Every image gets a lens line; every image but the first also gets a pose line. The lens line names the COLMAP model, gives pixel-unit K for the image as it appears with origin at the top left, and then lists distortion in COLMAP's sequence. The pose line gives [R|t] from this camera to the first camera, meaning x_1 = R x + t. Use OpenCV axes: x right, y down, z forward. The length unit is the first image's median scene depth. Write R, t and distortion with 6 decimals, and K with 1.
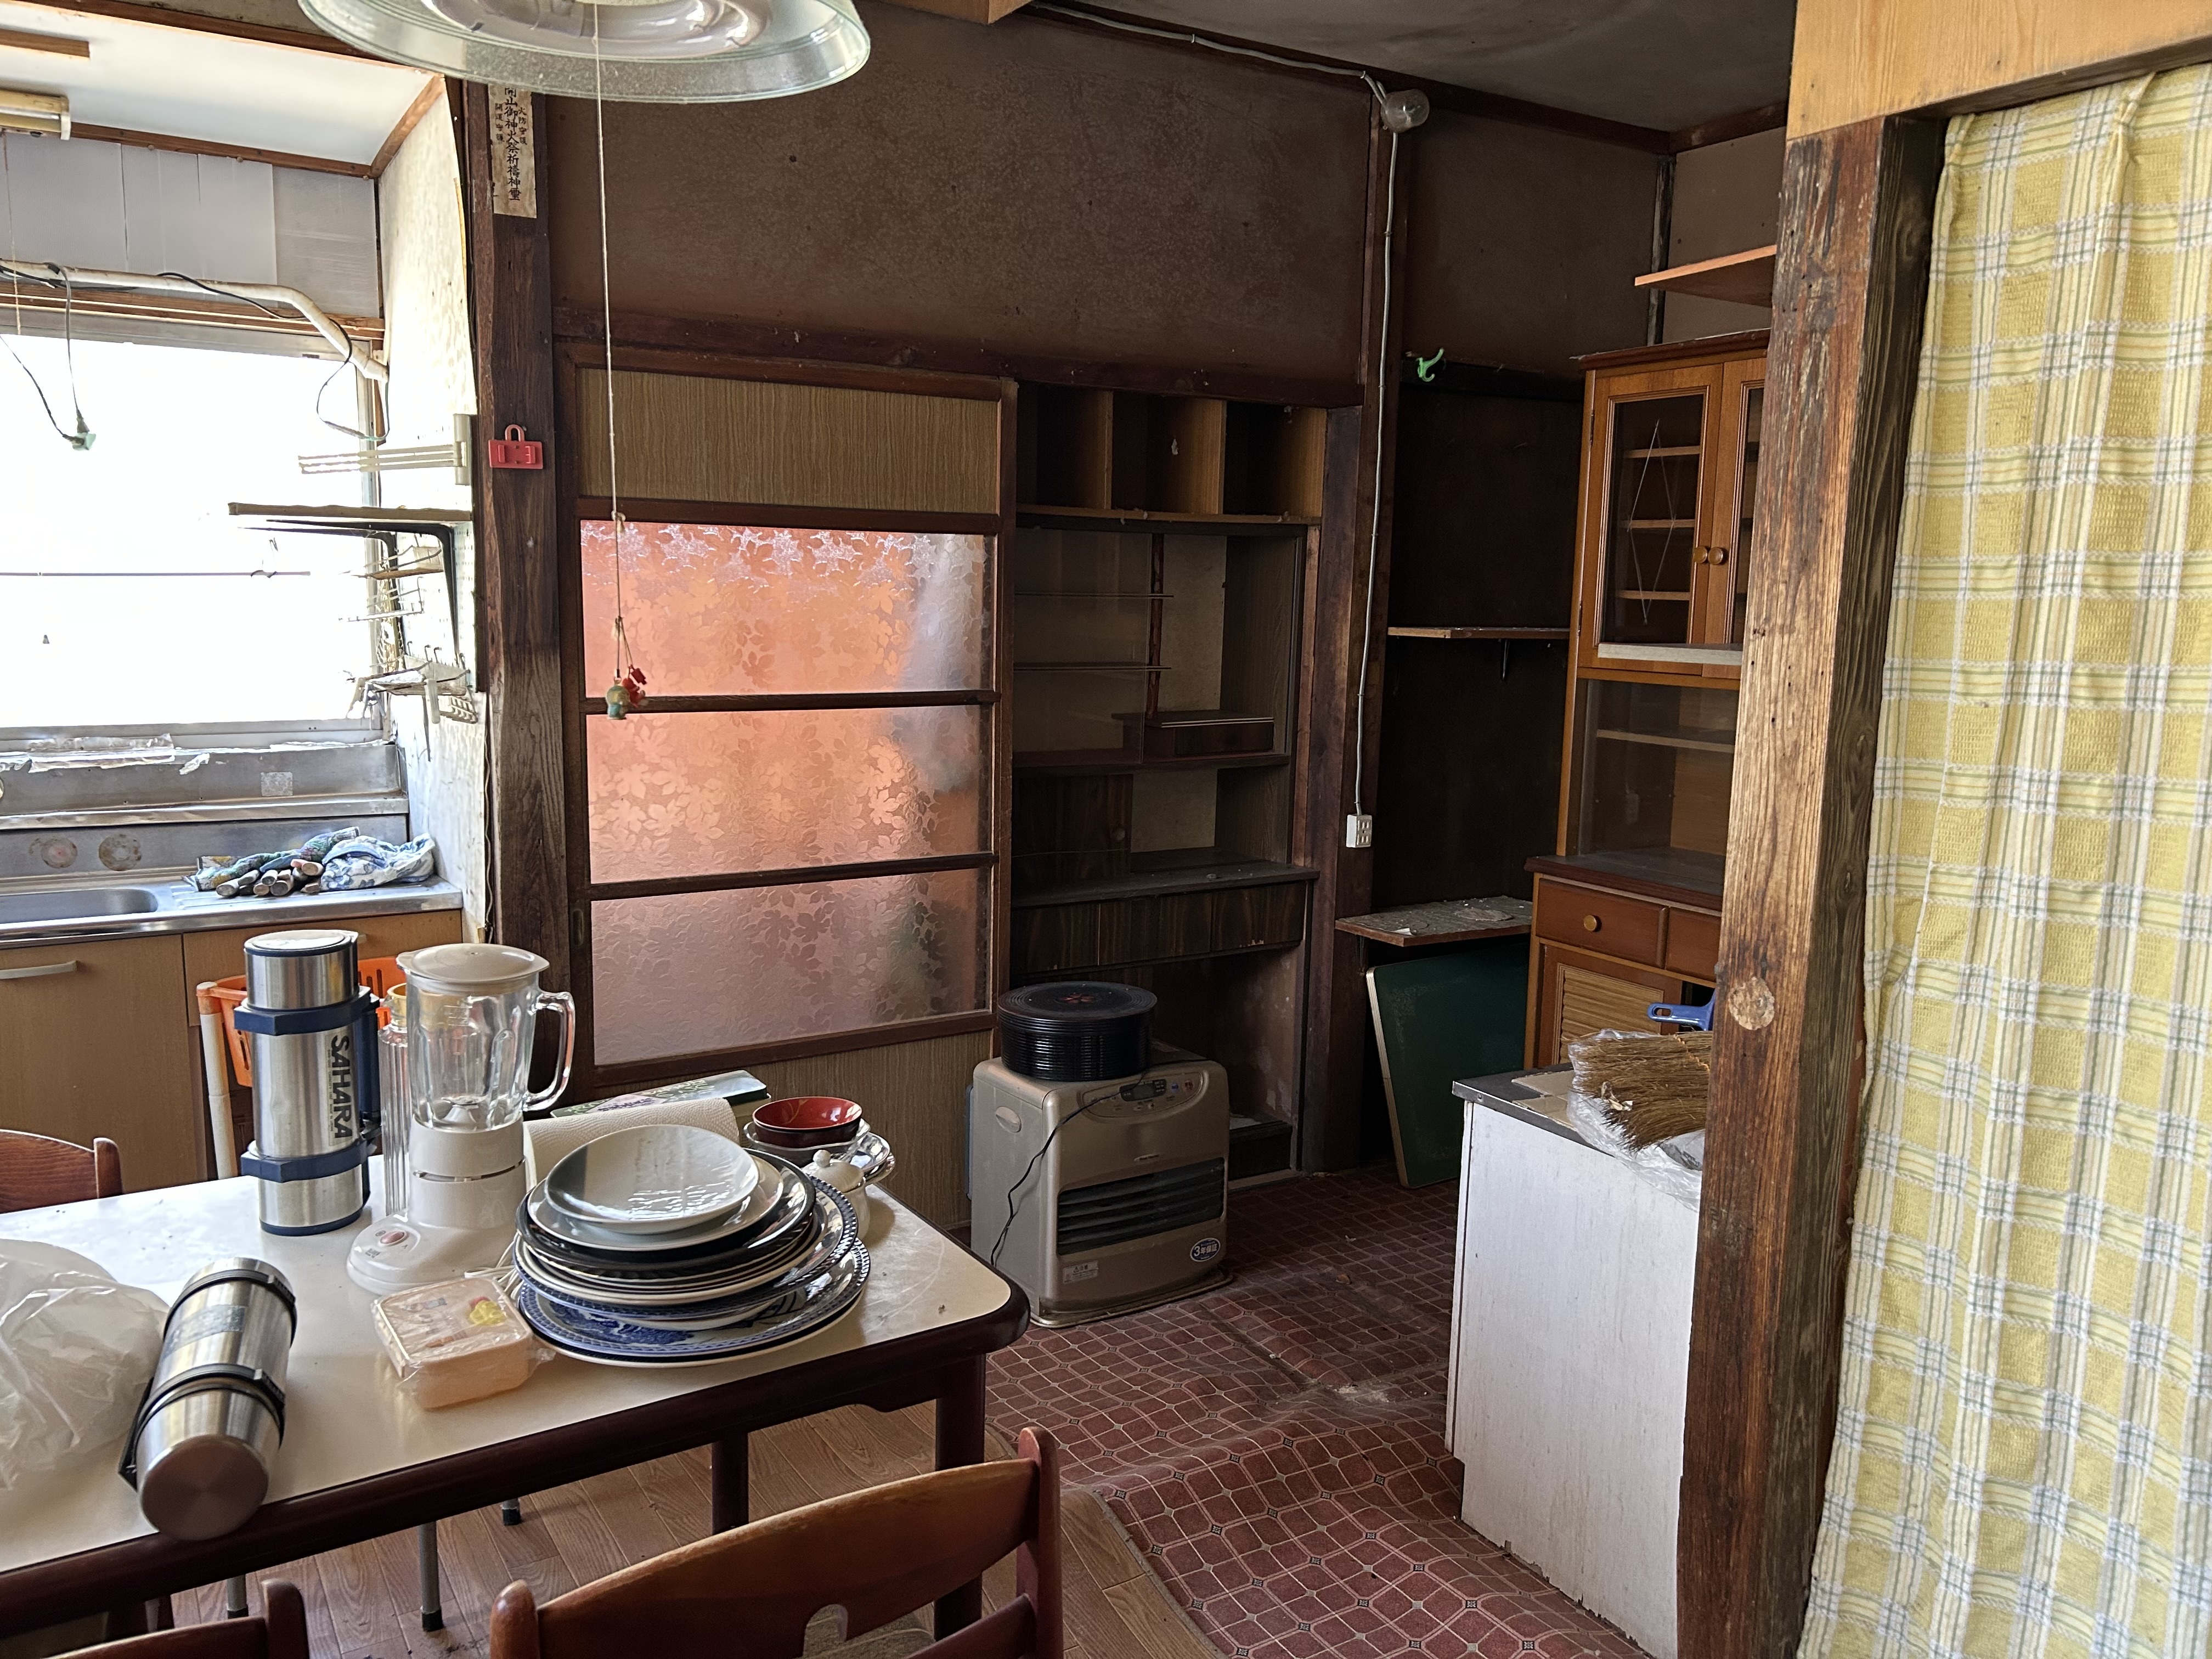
lens RADIAL K [[1662.5, 0, 1102.5], [0, 1662.5, 805.9], [0, 0, 1]] dist [0.075482, -0.075631]
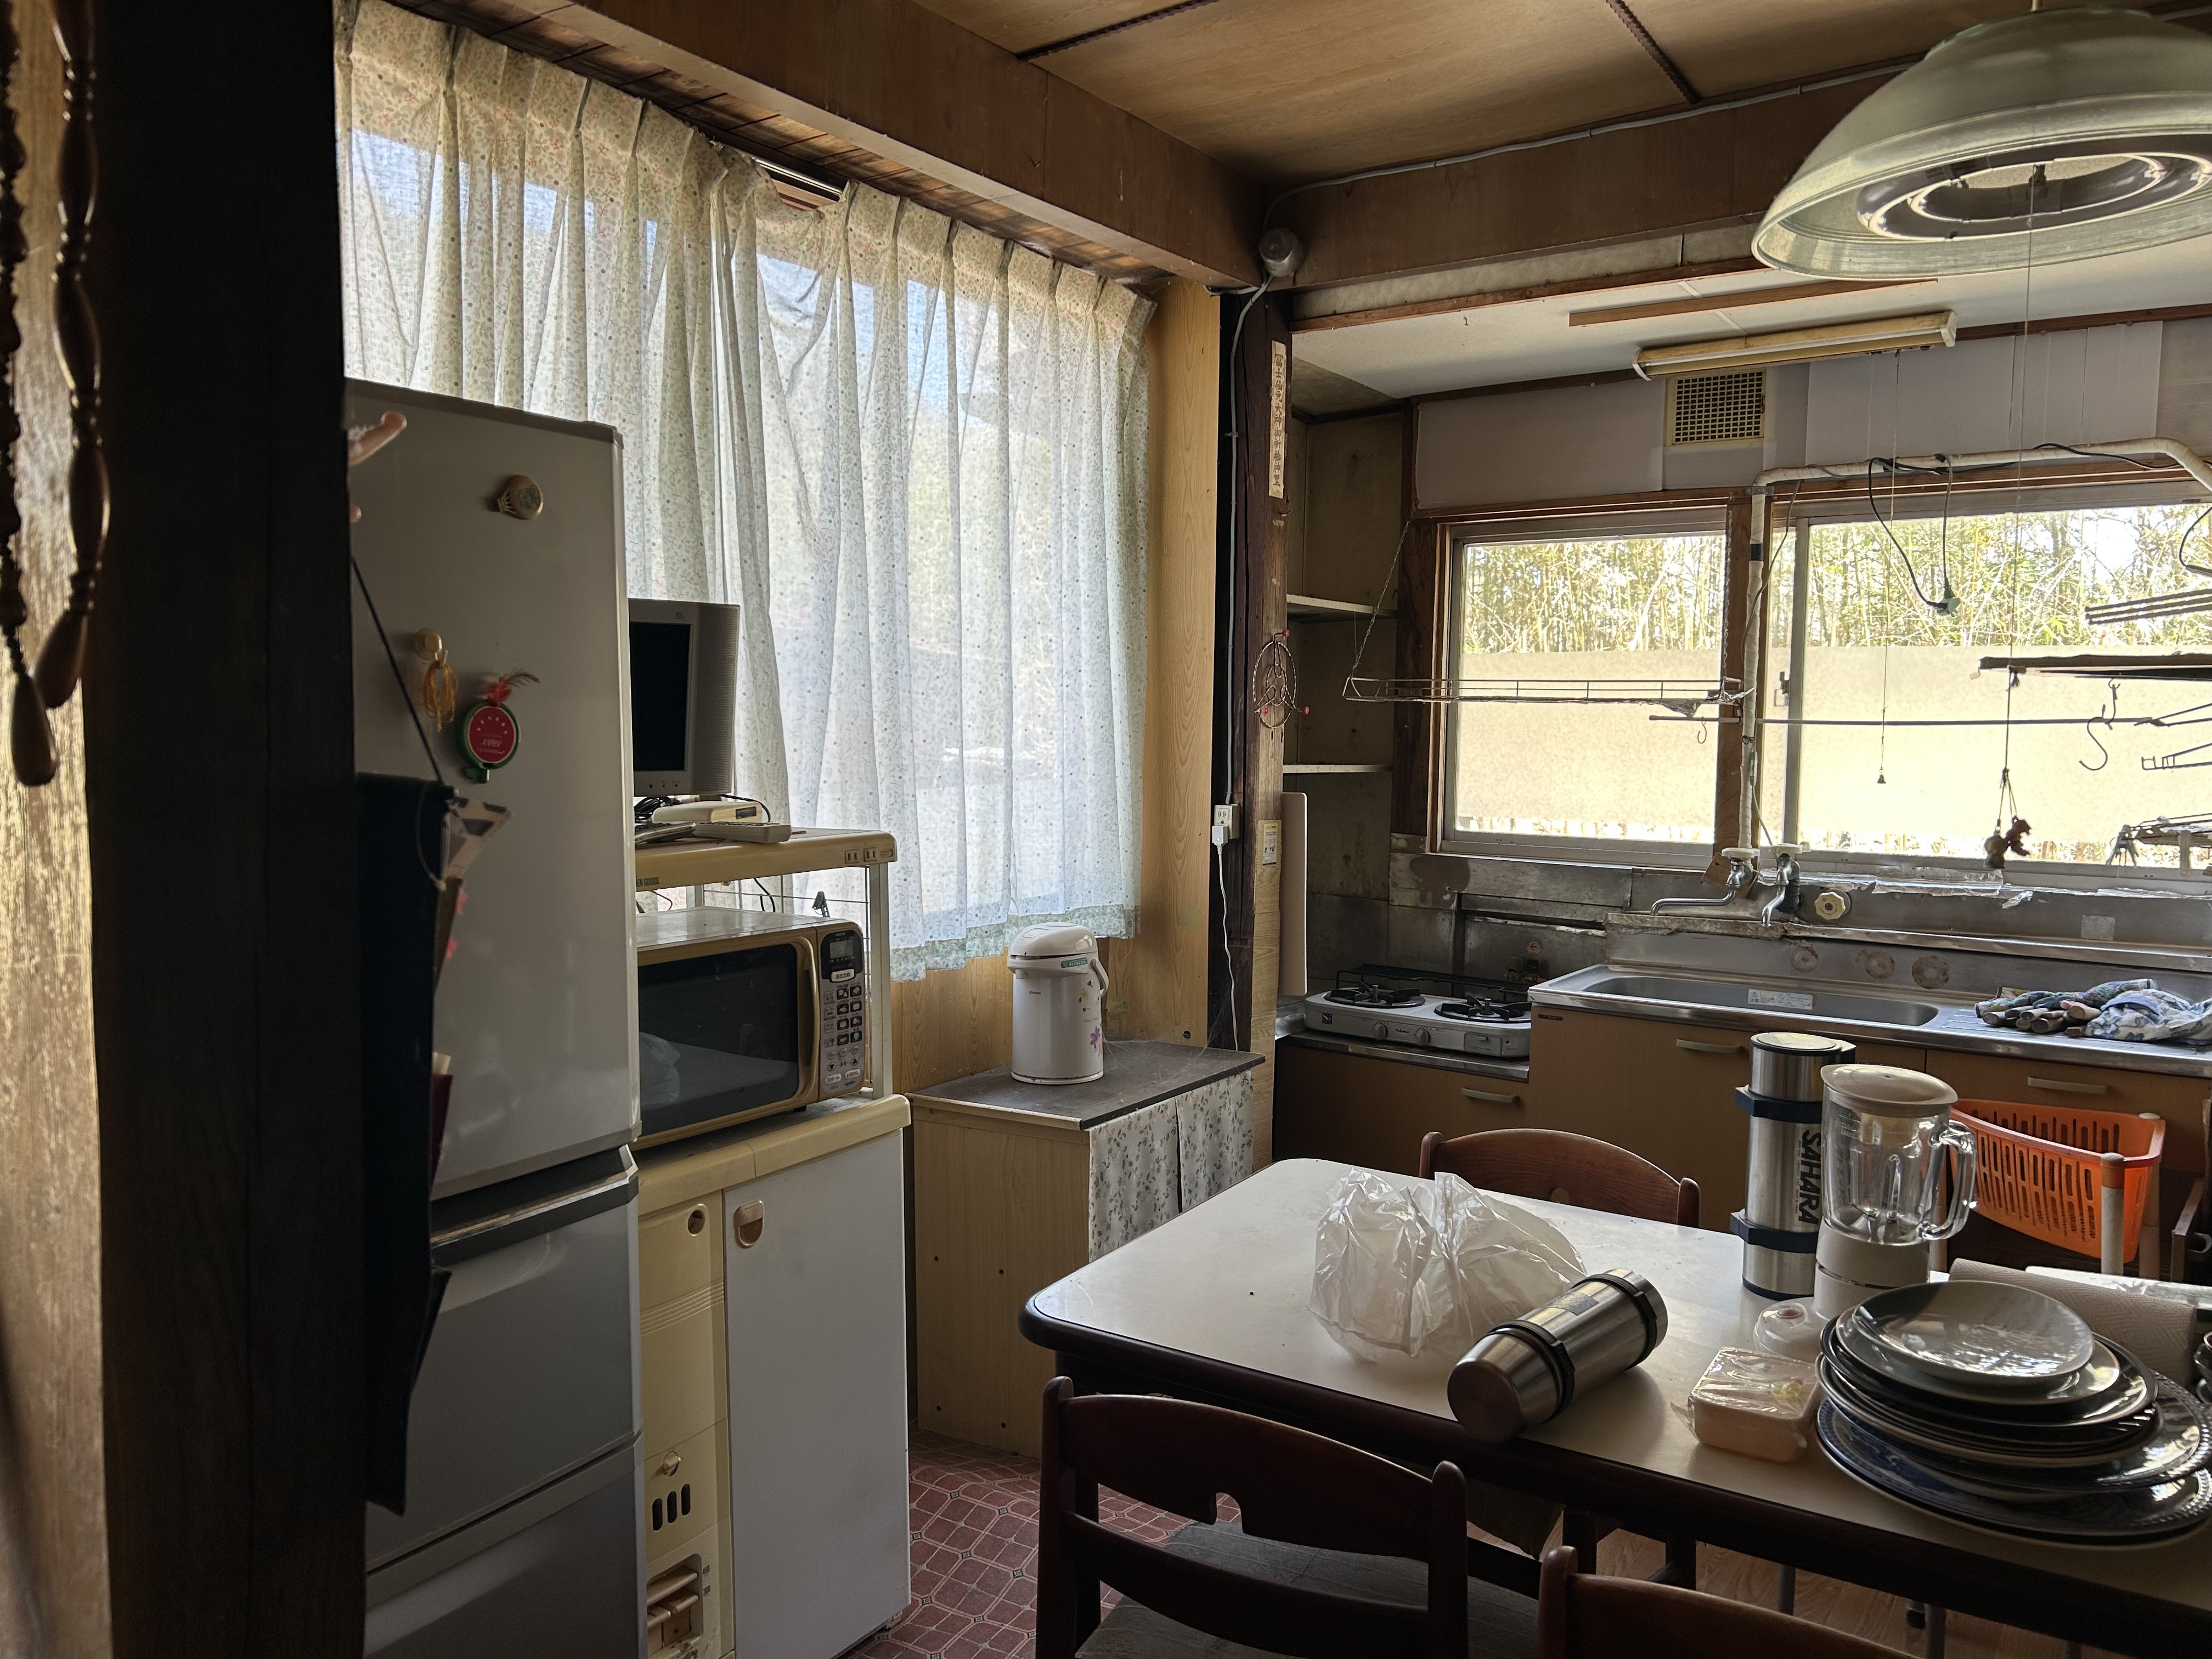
lens RADIAL K [[1662.5, 0, 1102.5], [0, 1662.5, 805.9], [0, 0, 1]] dist [0.075482, -0.075631]
pose [[0.415099, 0.042369, -0.908789, 0.196508], [-0.117167, 0.993086, -0.007219, -0.009202], [0.902200, 0.109476, 0.417193, 0.038782]]
